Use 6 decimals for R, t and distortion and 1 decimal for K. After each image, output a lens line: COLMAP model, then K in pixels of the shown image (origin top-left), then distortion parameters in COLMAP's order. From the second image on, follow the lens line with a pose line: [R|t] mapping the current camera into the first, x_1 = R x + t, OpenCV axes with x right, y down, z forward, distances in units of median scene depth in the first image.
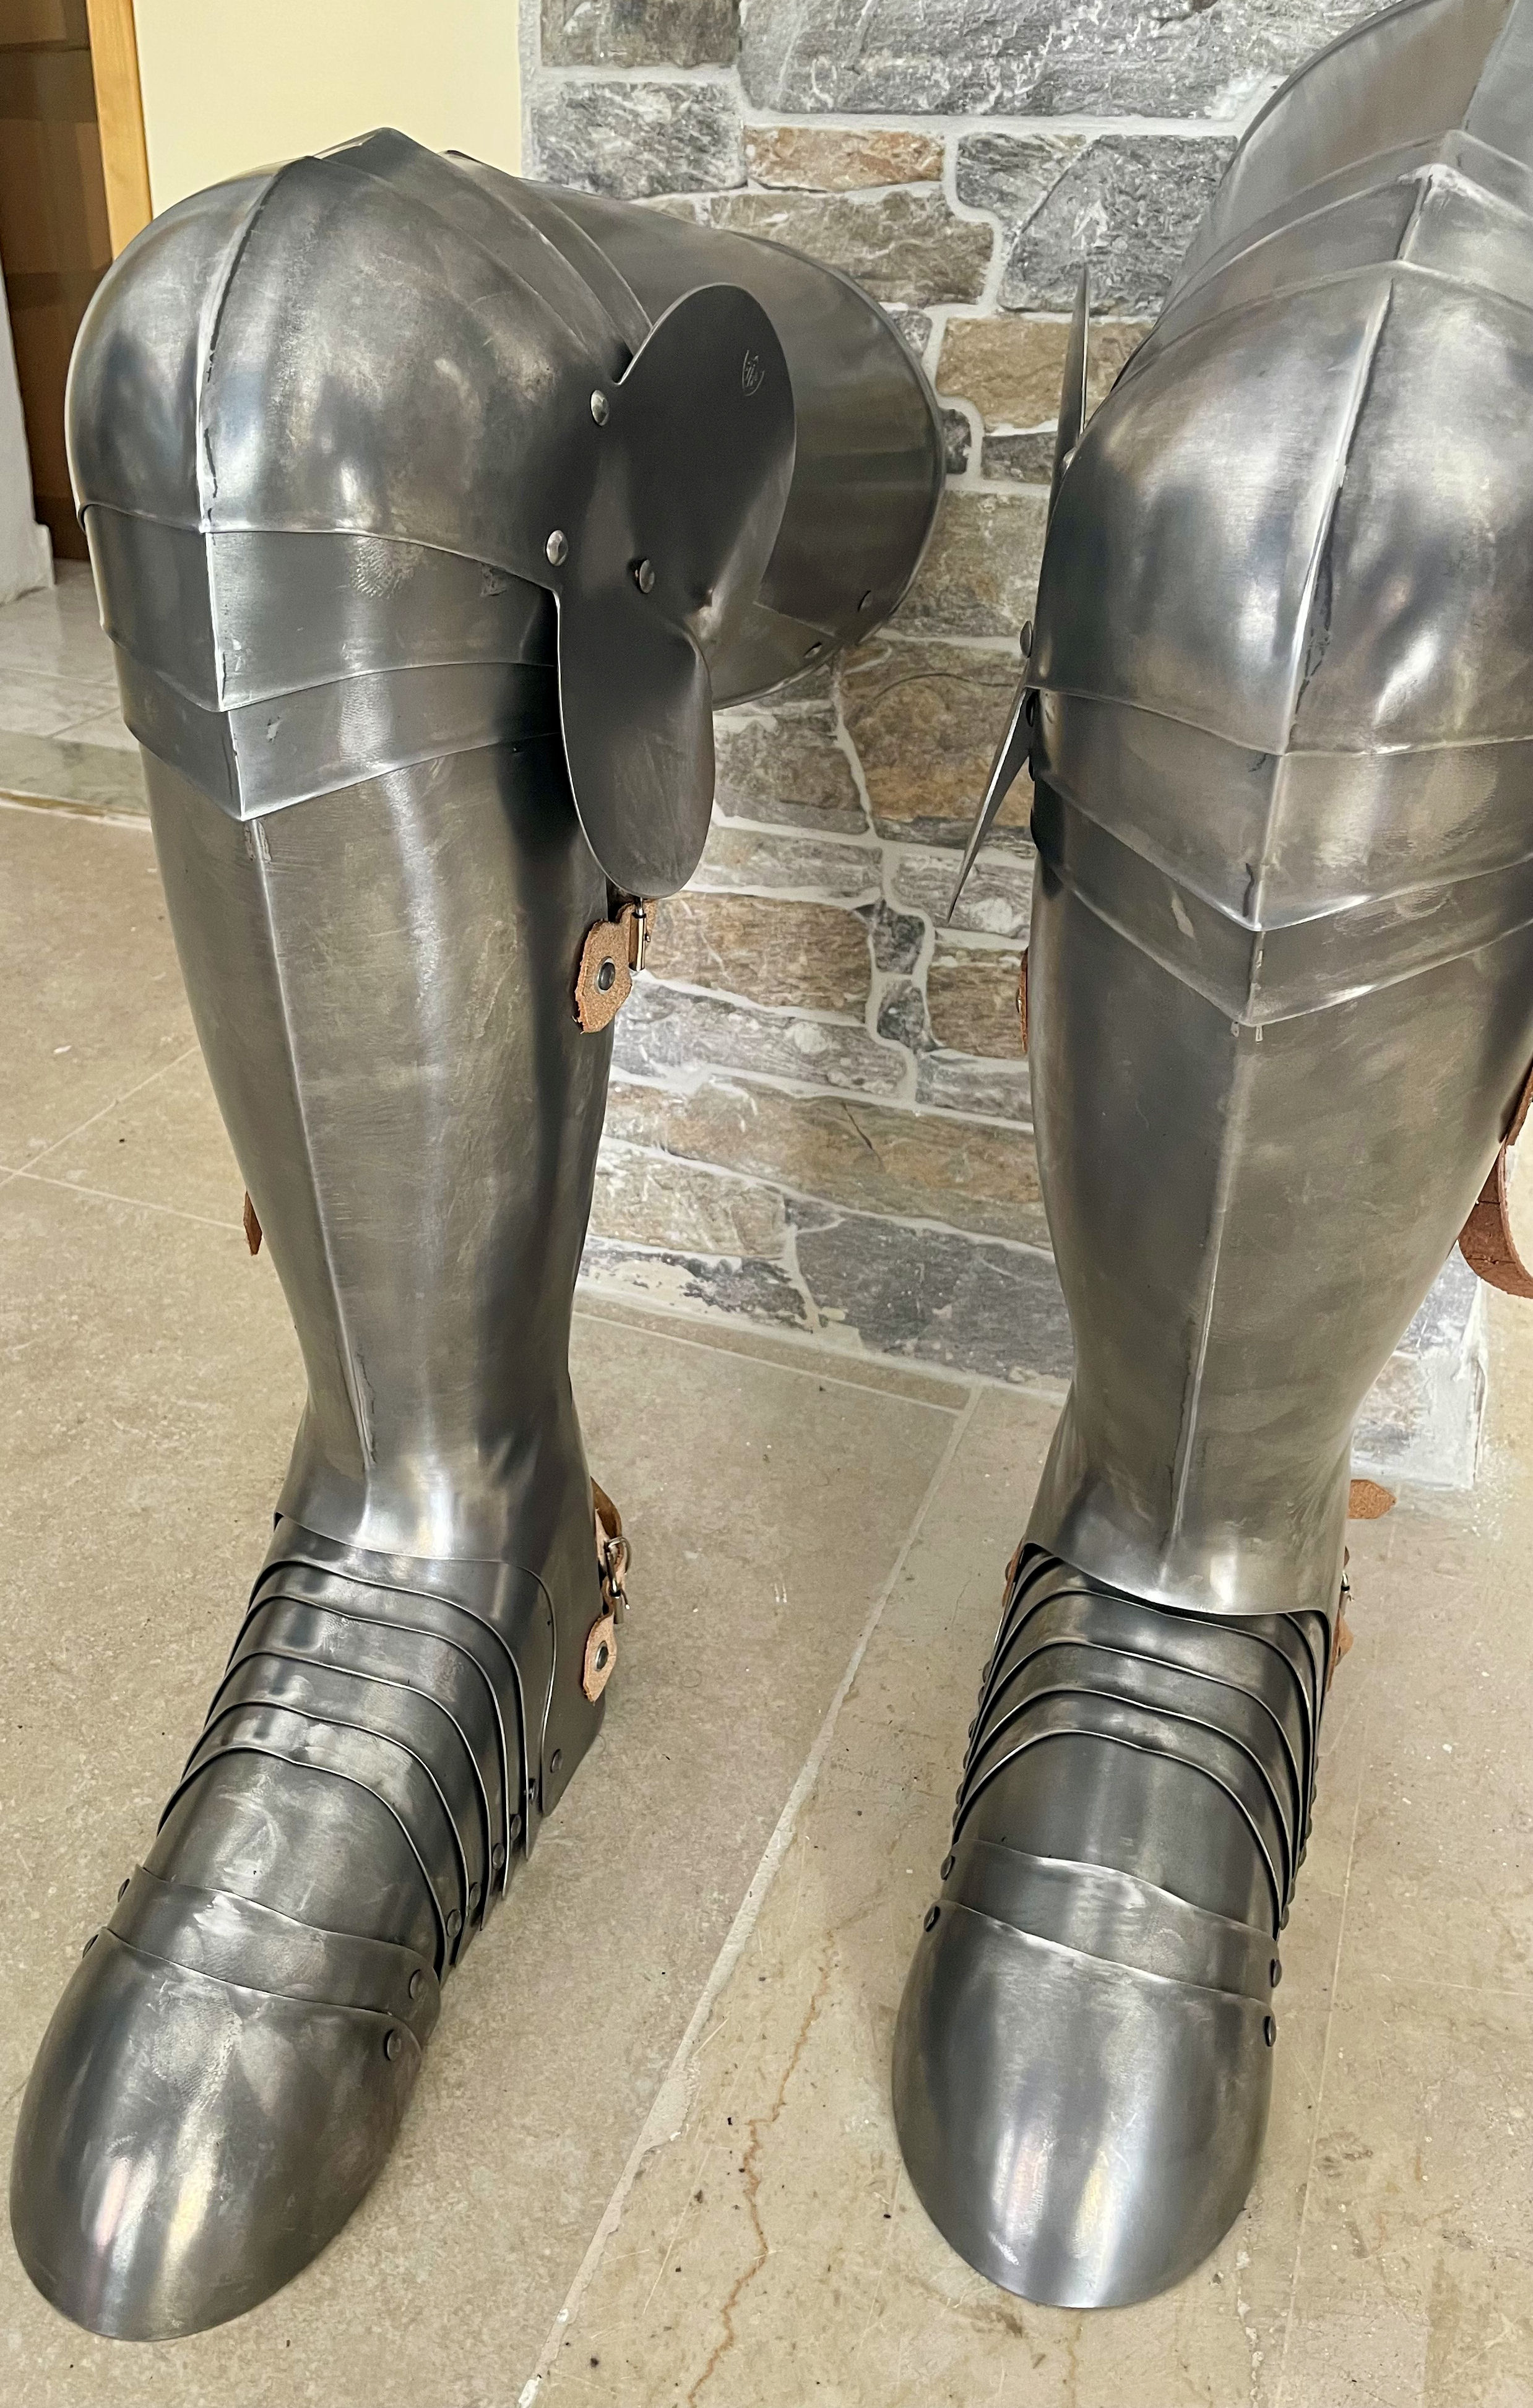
lens RADIAL K [[1883.8, 0, 626.3], [0, 1883.8, 1154.2], [0, 0, 1]] dist [0.088534, -0.123268]
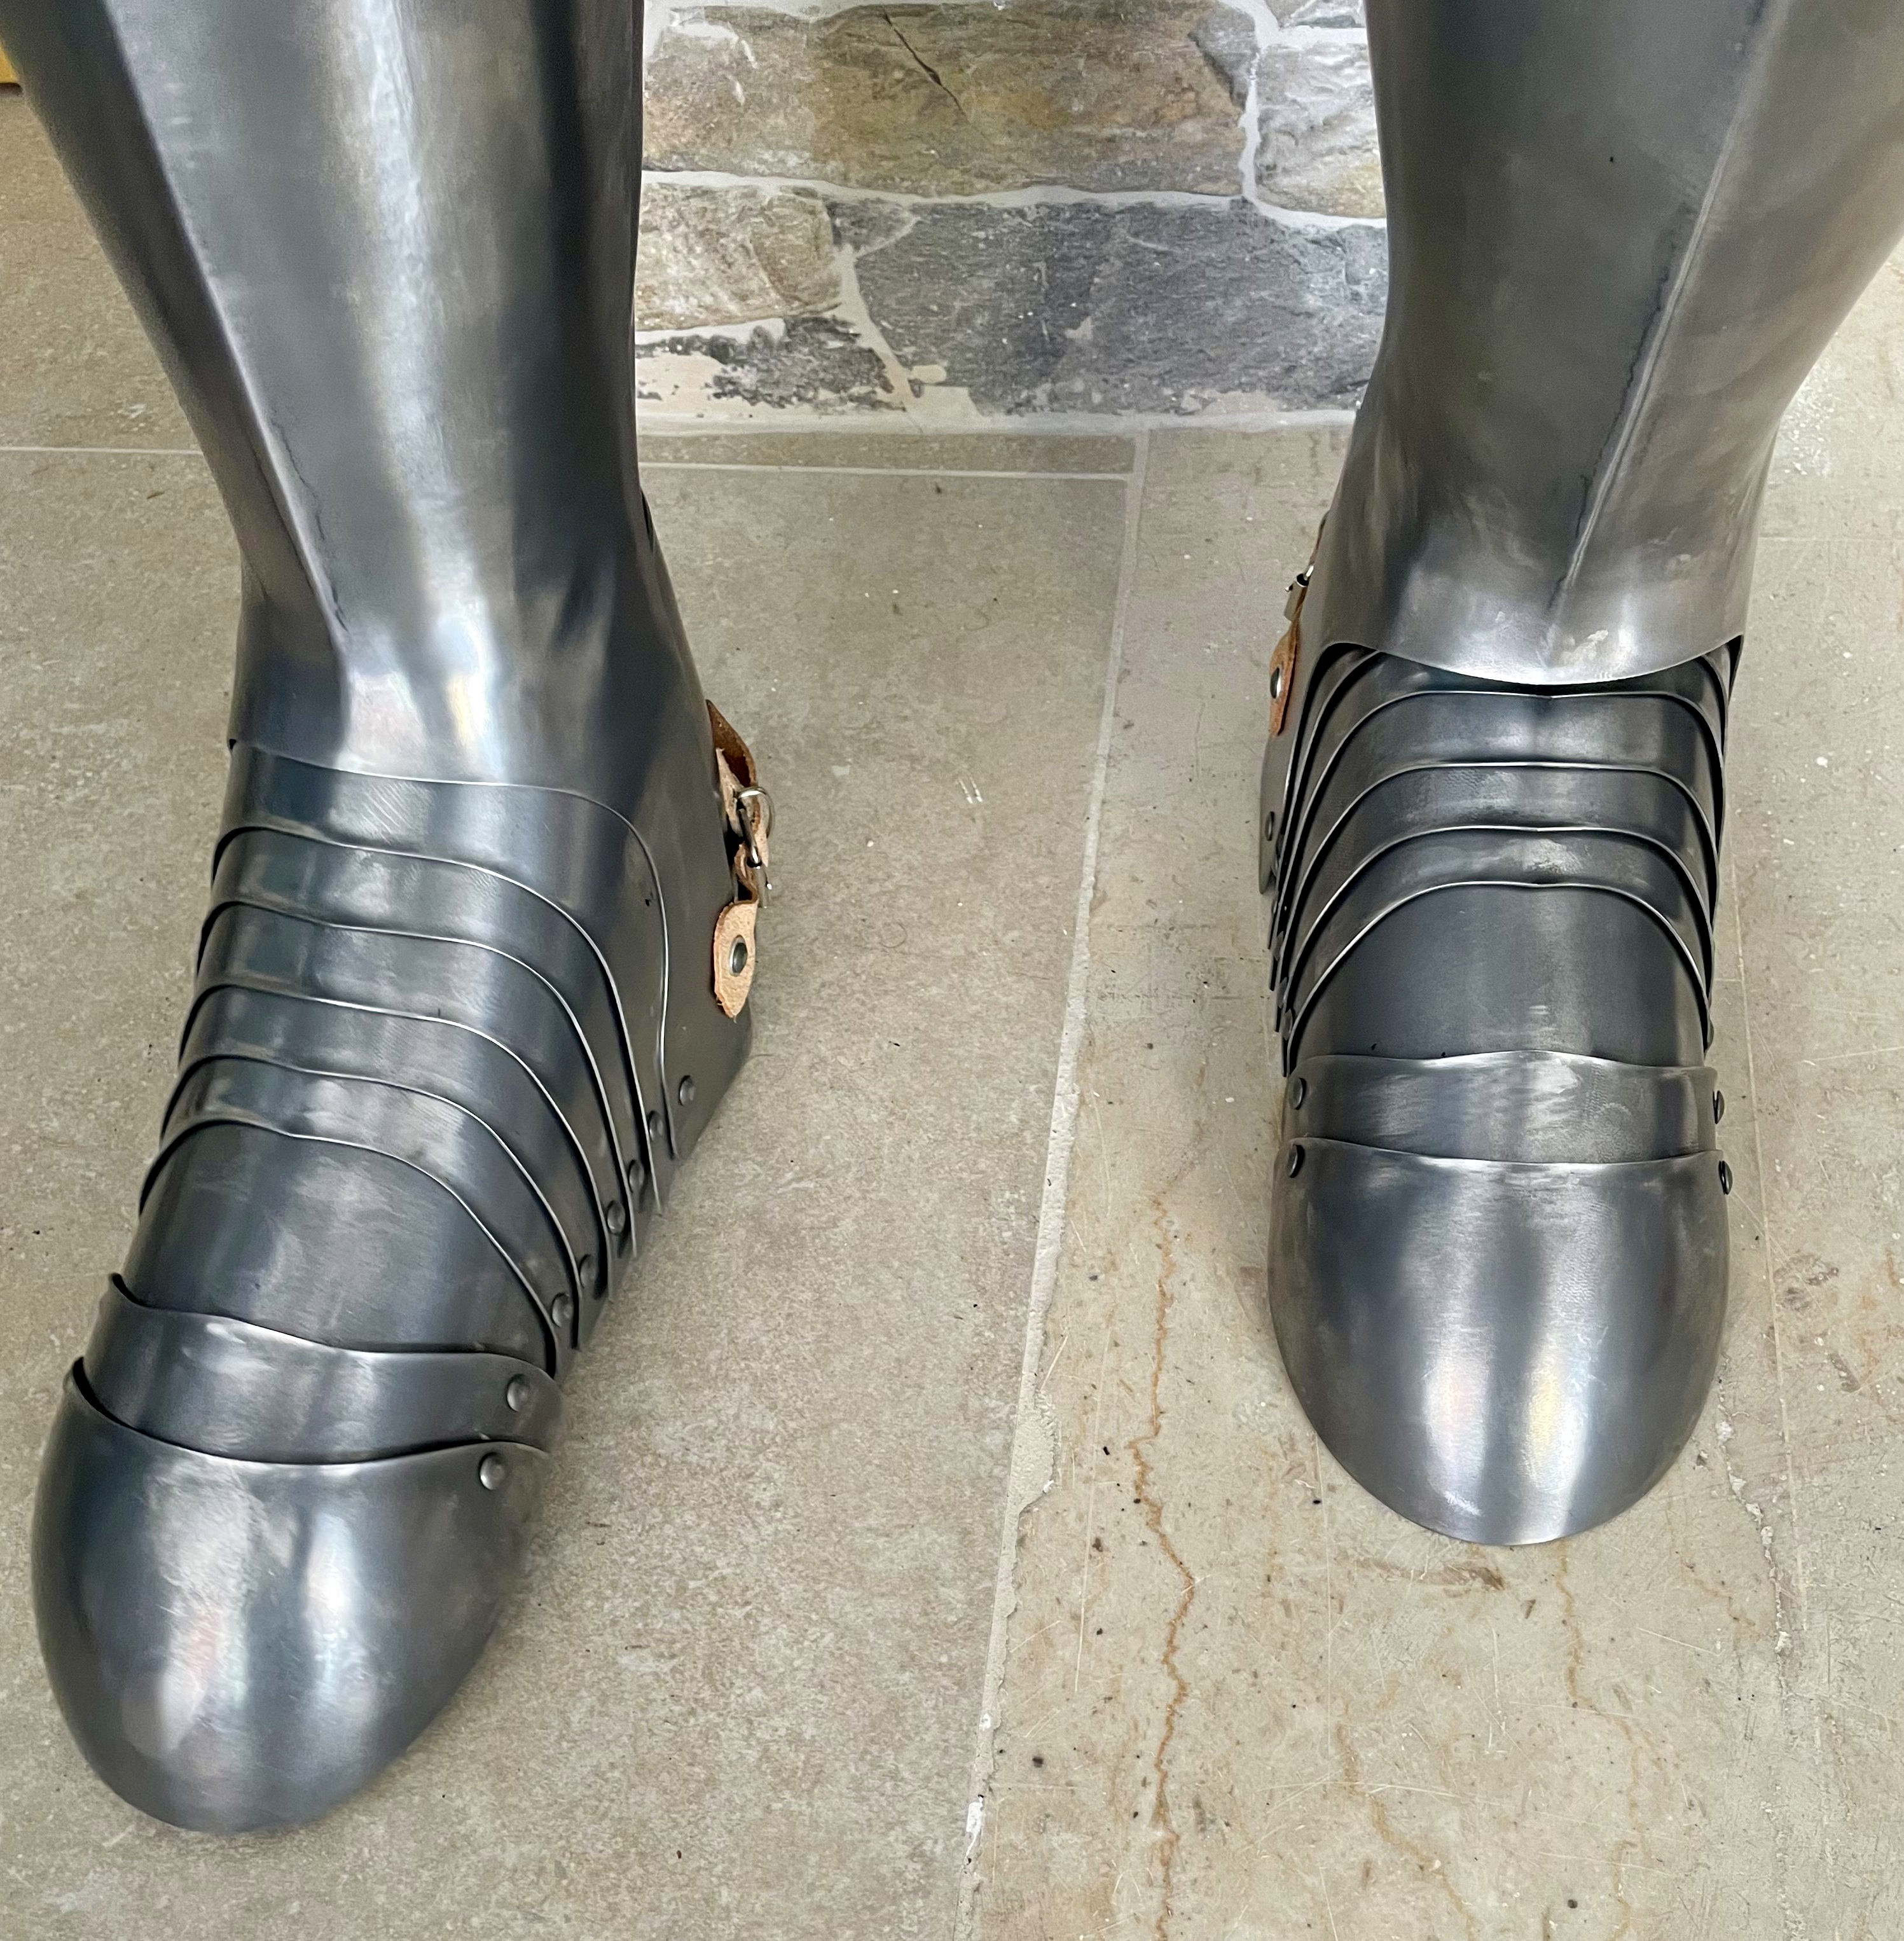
lens RADIAL K [[1947.0, 0, 965.1], [0, 1947.0, 1299.0], [0, 0, 1]] dist [0.095887, -0.134483]
pose [[0.957126, -0.278002, 0.081397, -0.042908], [0.202949, 0.844059, 0.496362, 0.015828], [-0.206693, -0.458562, 0.864291, 0.247492]]
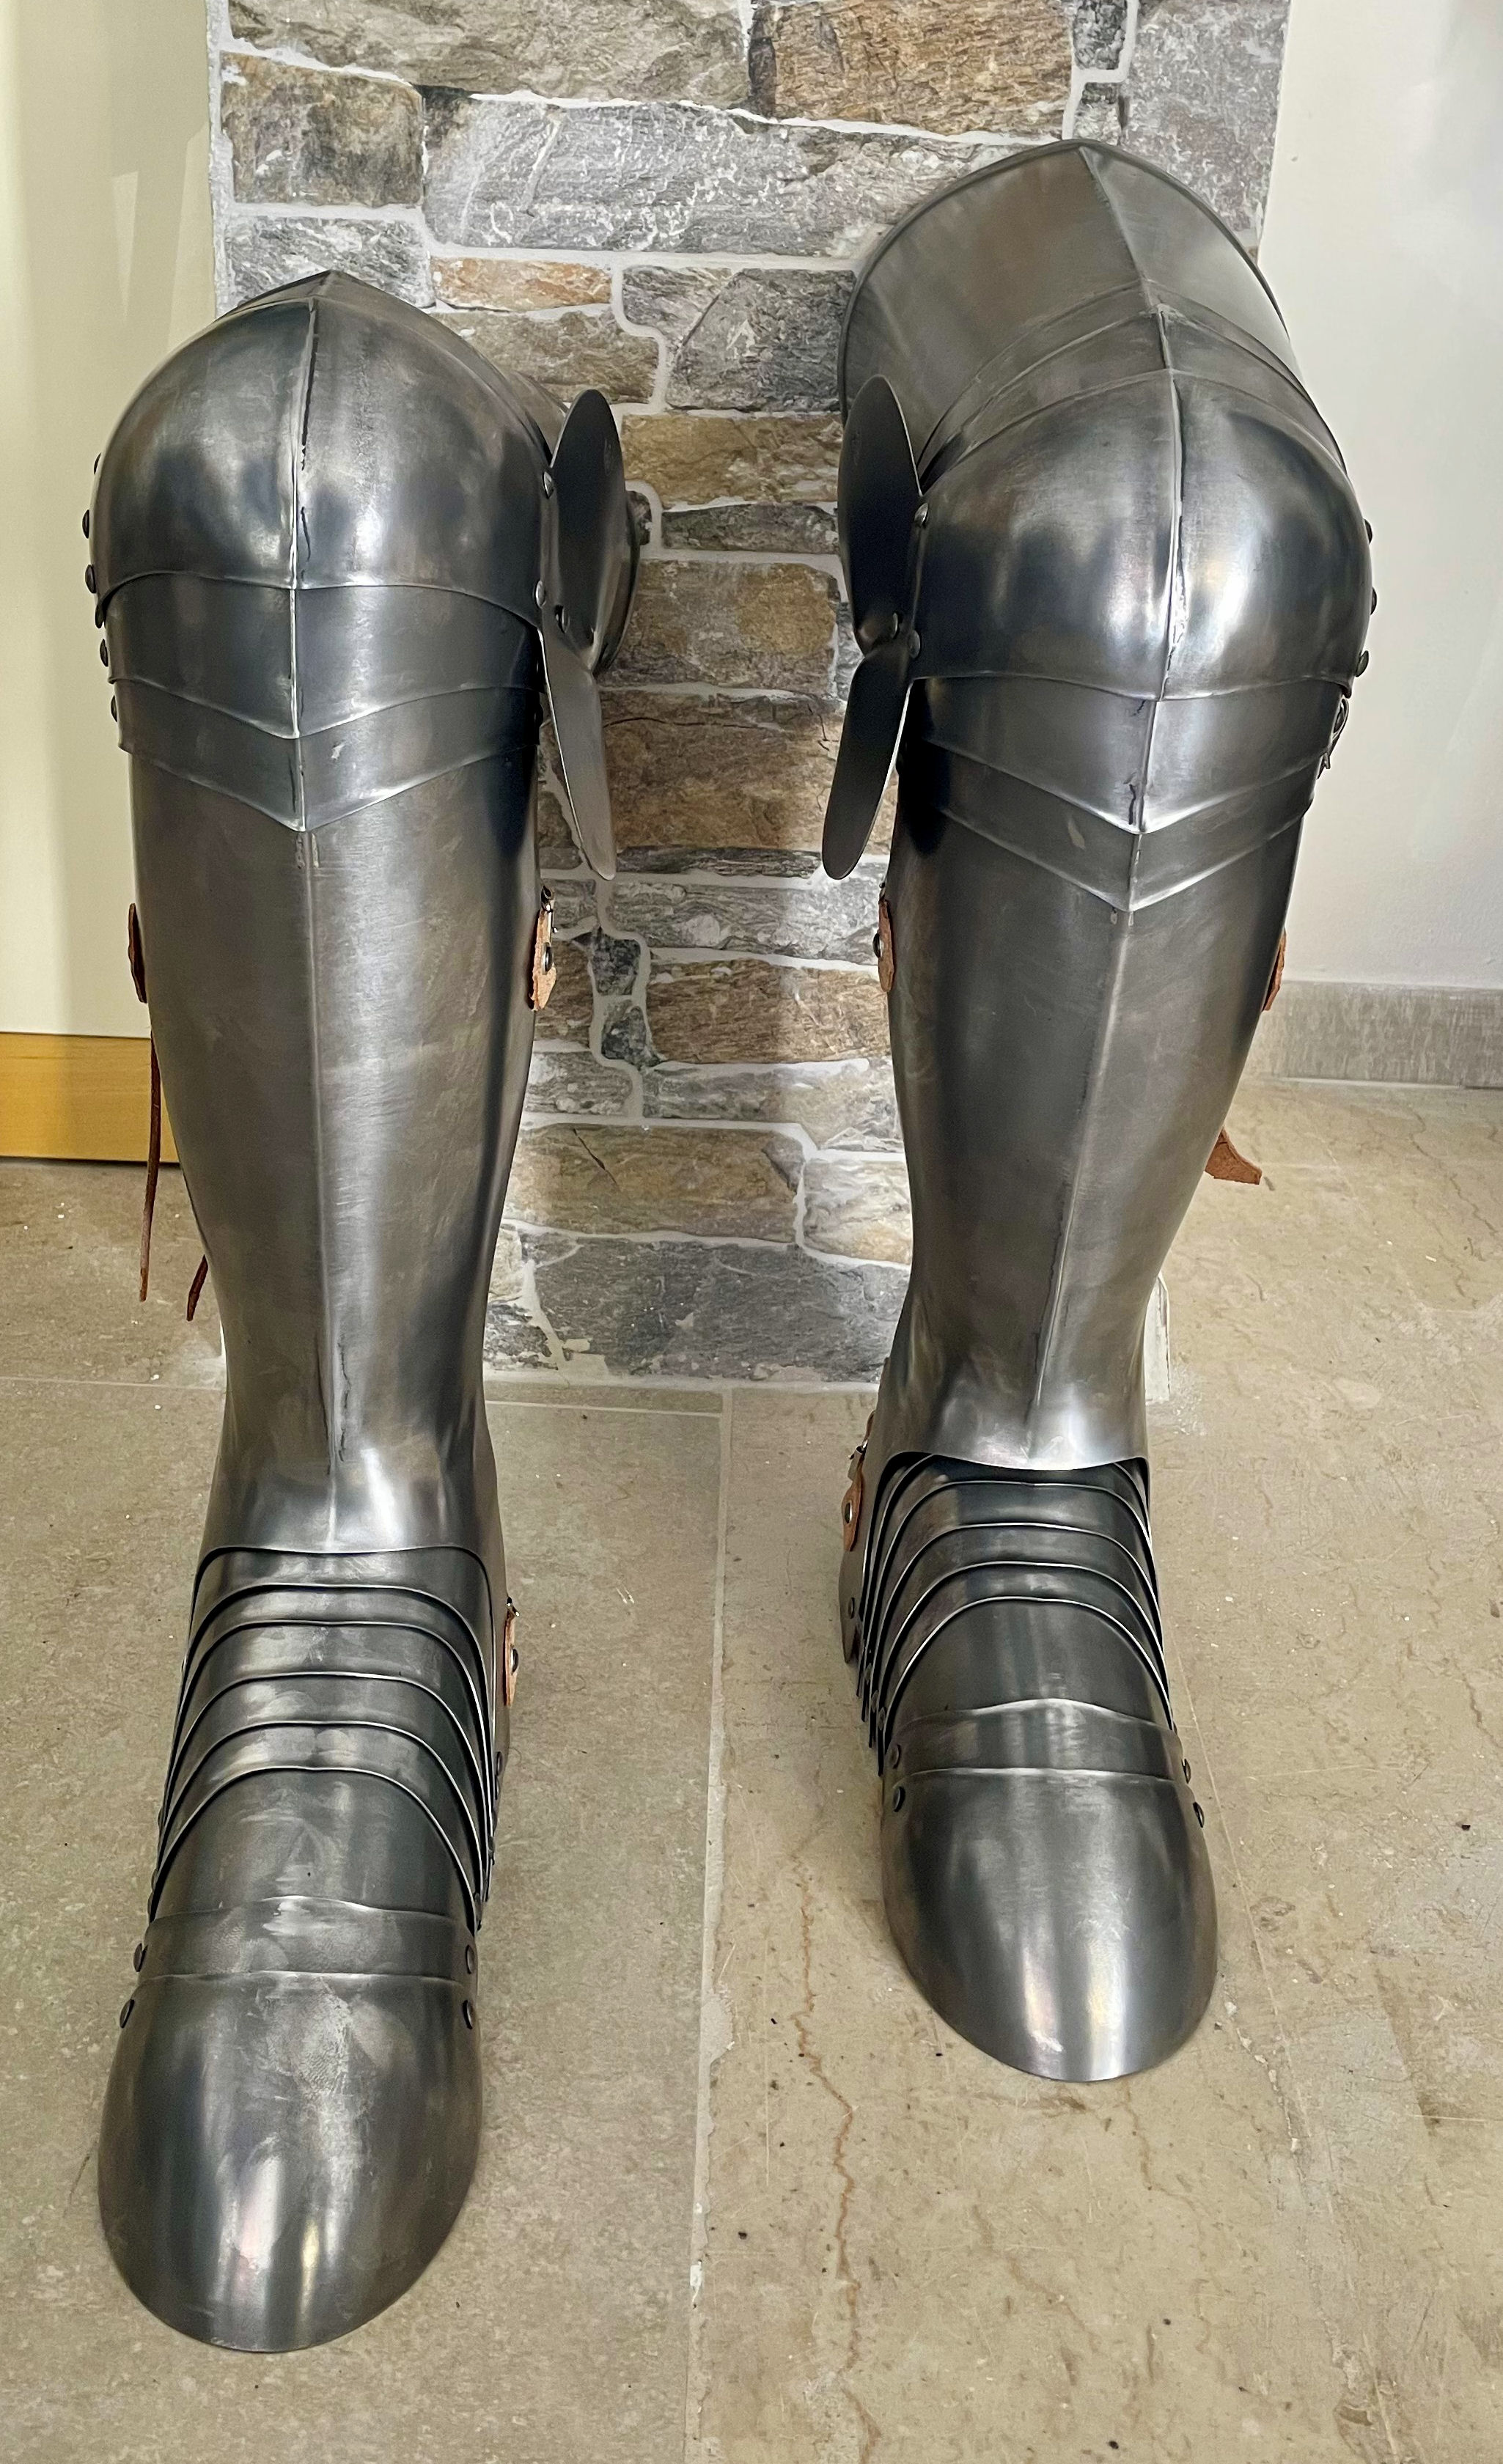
lens RADIAL K [[2219.6, 0, 641.8], [0, 2219.6, 988.4], [0, 0, 1]] dist [0.106344, -0.152461]
pose [[0.938757, -0.099328, 0.329954, -0.290299], [0.151723, 0.978884, -0.136990, 0.083517], [-0.309380, 0.178662, 0.934004, -0.192559]]
